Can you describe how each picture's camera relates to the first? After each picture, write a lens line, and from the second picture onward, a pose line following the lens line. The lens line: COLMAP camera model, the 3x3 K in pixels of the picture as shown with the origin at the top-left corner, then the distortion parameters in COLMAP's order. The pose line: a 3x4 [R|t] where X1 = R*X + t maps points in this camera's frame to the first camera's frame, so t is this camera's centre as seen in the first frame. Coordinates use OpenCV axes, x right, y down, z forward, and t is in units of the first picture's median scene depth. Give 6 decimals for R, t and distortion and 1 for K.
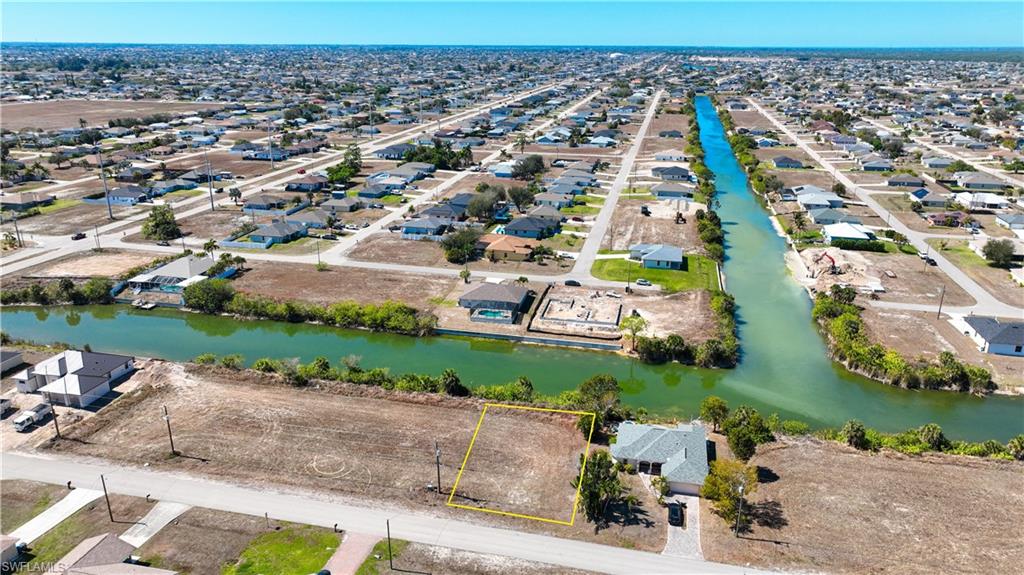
lens RADIAL K [[719.1, 0, 513.7], [0, 719.1, 287.7], [0, 0, 1]] dist [0.005357, 0.006359]
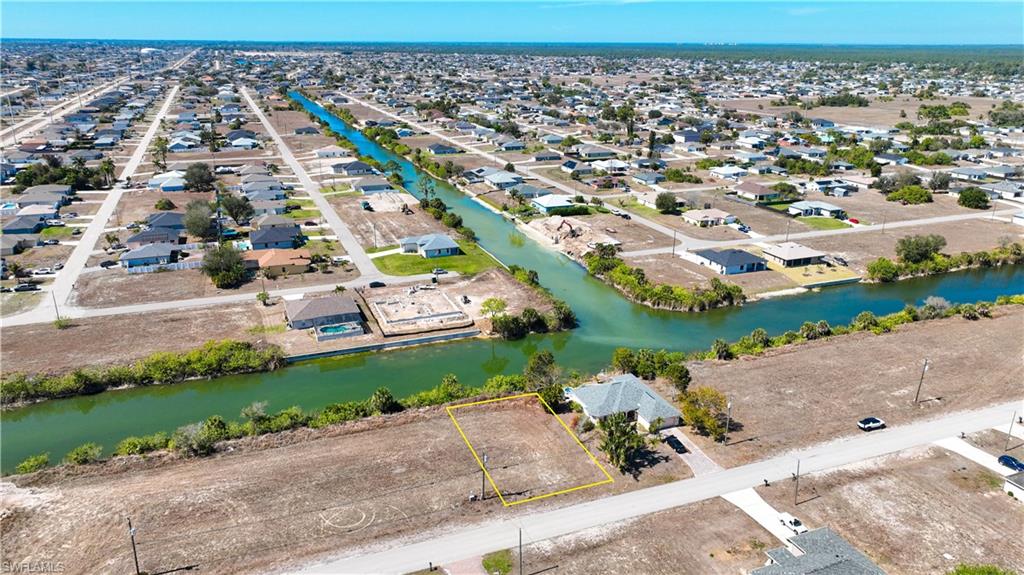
lens RADIAL K [[719.1, 0, 513.7], [0, 719.1, 287.7], [0, 0, 1]] dist [0.005357, 0.006359]
pose [[0.826083, -0.183781, 0.532740, -0.314867], [0.180063, 0.981854, 0.059502, -0.029324], [-0.534008, 0.046773, 0.844185, 0.078470]]
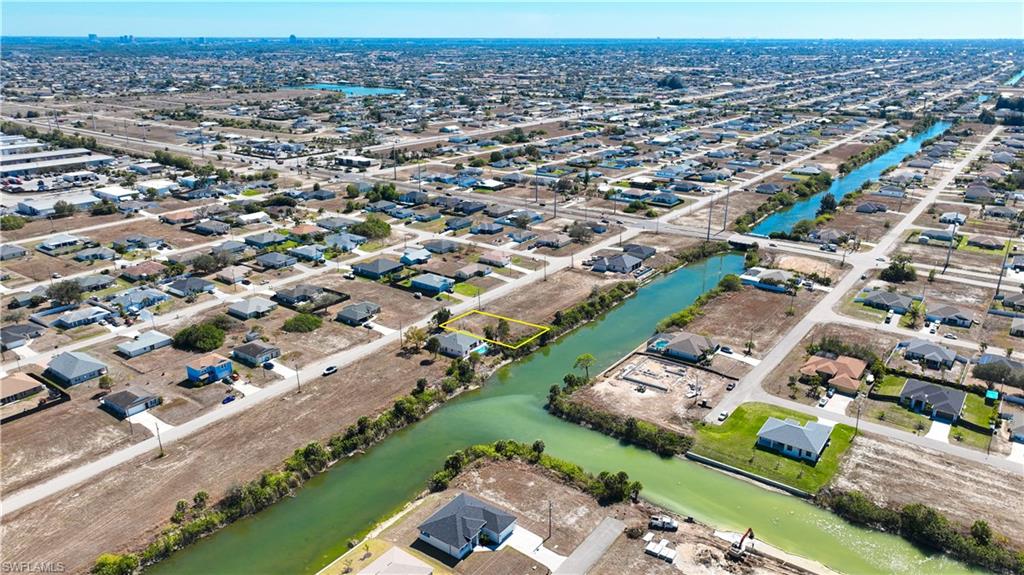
lens RADIAL K [[719.1, 0, 513.7], [0, 719.1, 287.7], [0, 0, 1]] dist [0.005357, 0.006359]
pose [[-0.397388, 0.300195, -0.867160, 1.225832], [-0.299491, 0.850807, 0.431779, -0.556562], [0.867403, 0.431290, -0.248194, 1.006575]]
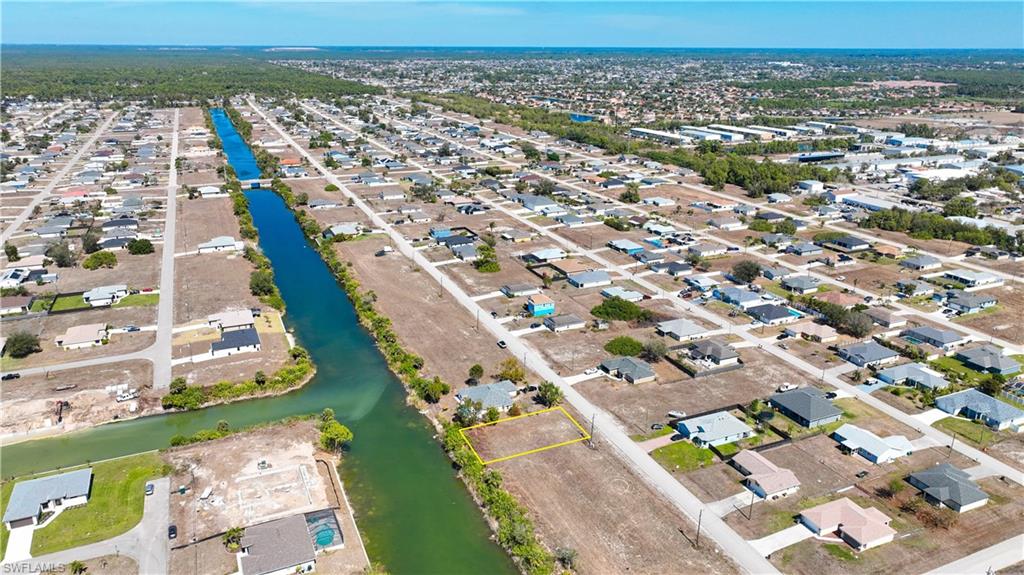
lens RADIAL K [[719.1, 0, 513.7], [0, 719.1, 287.7], [0, 0, 1]] dist [0.005357, 0.006359]
pose [[-0.602368, -0.263670, 0.753413, -0.725003], [0.249975, 0.834077, 0.491760, -0.569584], [-0.758067, 0.484554, -0.436510, 1.019443]]
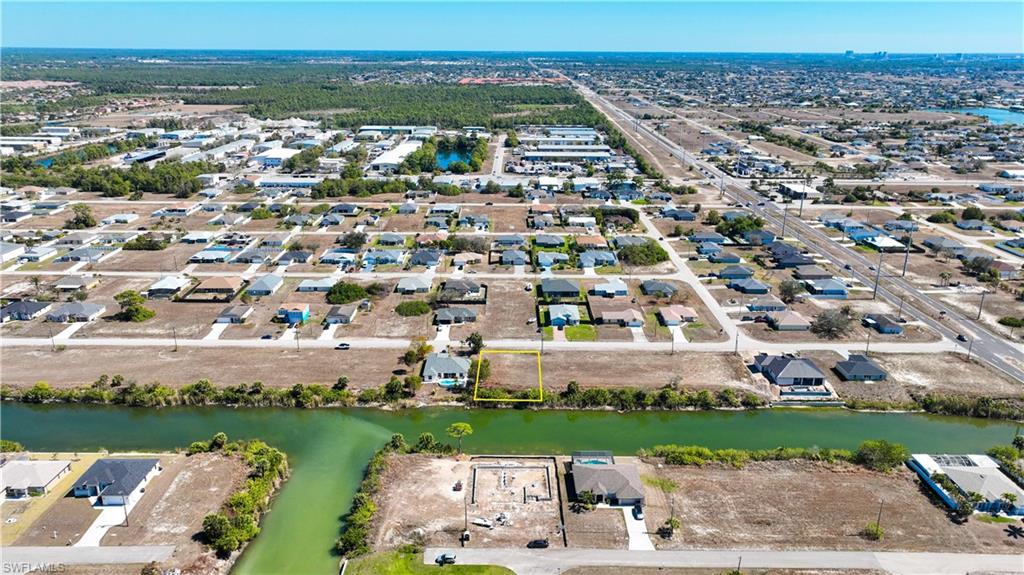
lens RADIAL K [[719.1, 0, 513.7], [0, 719.1, 287.7], [0, 0, 1]] dist [0.005357, 0.006359]
pose [[-0.974930, 0.061868, -0.213738, 0.278869], [-0.080222, 0.798238, 0.596977, -0.747372], [0.207547, 0.599157, -0.773263, 1.559255]]
